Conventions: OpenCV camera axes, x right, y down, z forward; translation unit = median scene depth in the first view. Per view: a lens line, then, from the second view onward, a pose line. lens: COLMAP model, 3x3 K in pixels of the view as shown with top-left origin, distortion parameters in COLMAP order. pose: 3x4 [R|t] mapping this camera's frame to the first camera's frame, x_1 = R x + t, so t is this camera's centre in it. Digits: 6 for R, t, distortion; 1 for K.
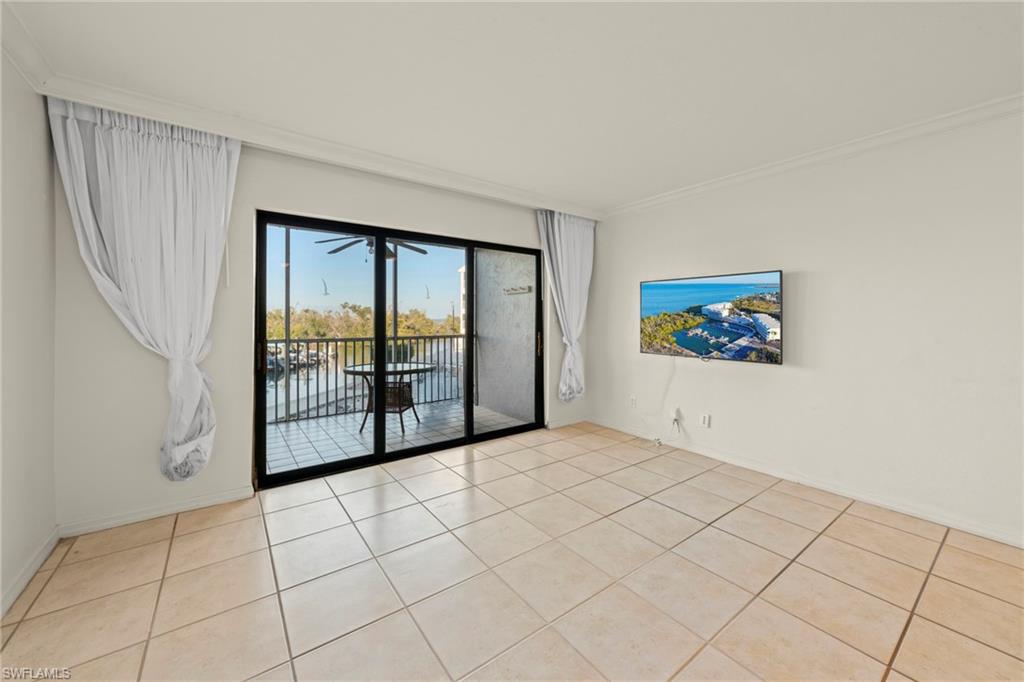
lens RADIAL K [[384.8, 0, 507.9], [0, 384.8, 322.4], [0, 0, 1]] dist [0.002228, 0.000368]
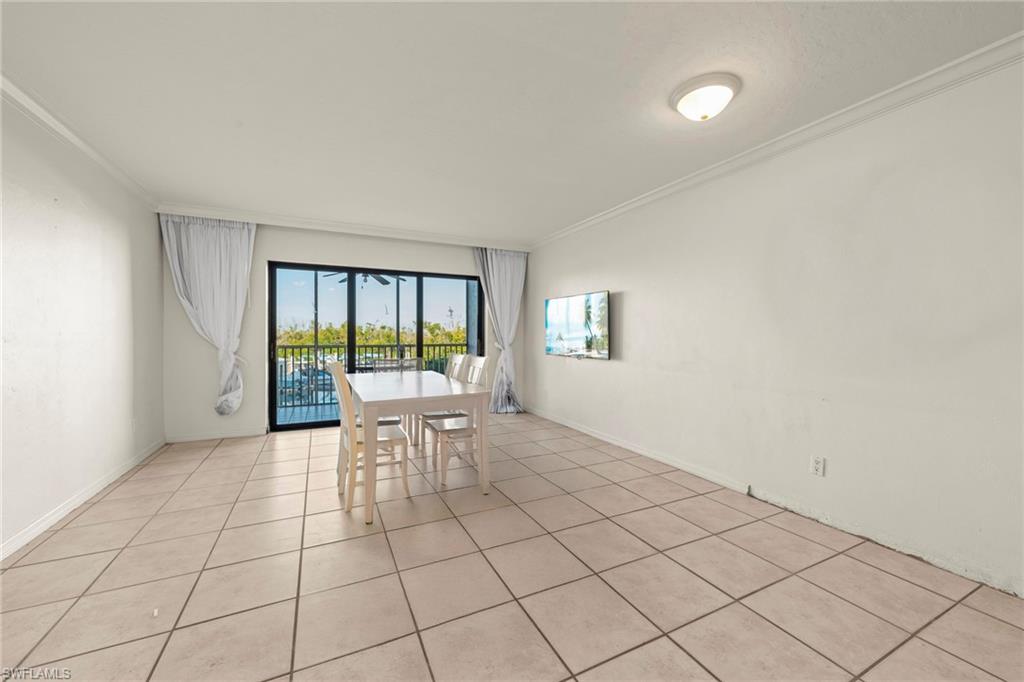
lens RADIAL K [[384.8, 0, 508.9], [0, 384.8, 338.9], [0, 0, 1]] dist [0.002228, 0.000368]
pose [[0.984799, 0.001395, -0.173693, 0.499919], [-0.001170, 0.999998, 0.001398, 0.027825], [0.173695, -0.001173, 0.984799, -0.344406]]
